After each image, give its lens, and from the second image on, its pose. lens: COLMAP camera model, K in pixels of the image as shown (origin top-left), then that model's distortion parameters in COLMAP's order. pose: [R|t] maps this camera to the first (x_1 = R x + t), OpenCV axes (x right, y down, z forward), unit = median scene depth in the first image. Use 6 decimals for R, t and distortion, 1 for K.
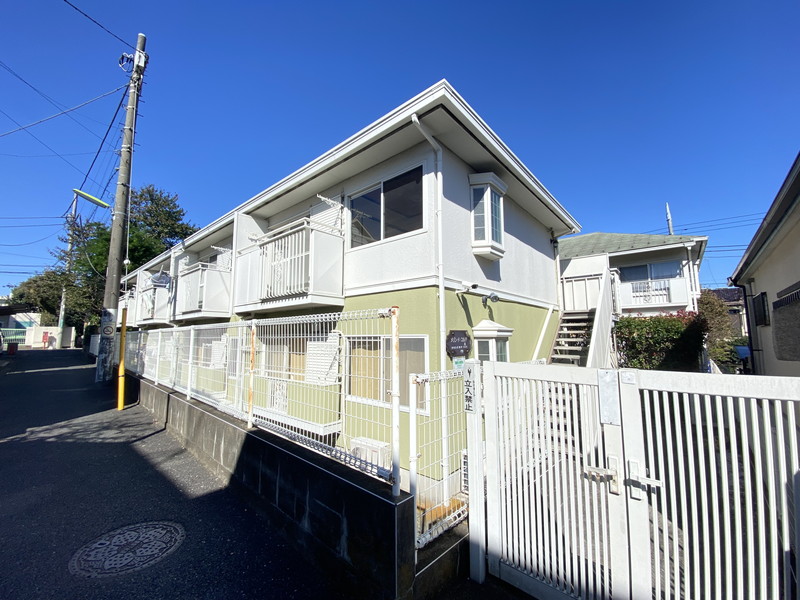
lens RADIAL K [[320.8, 0, 400.7], [0, 320.8, 296.9], [0, 0, 1]] dist [0.025256, -0.022410]
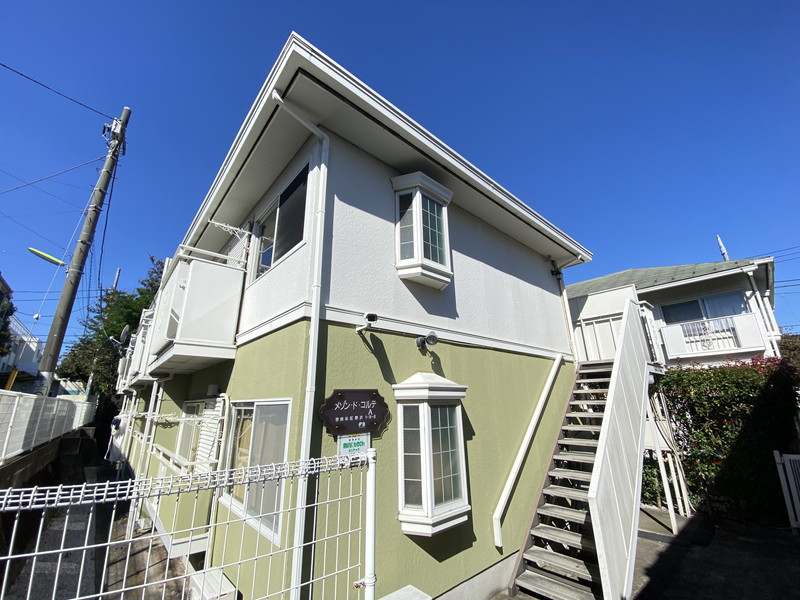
lens RADIAL K [[320.8, 0, 400.7], [0, 320.8, 296.9], [0, 0, 1]] dist [0.025256, -0.022410]
pose [[0.991000, -0.052674, -0.123065, 0.203741], [0.028453, 0.981207, -0.190850, 0.027740], [0.130805, 0.185630, 0.973874, 0.203640]]
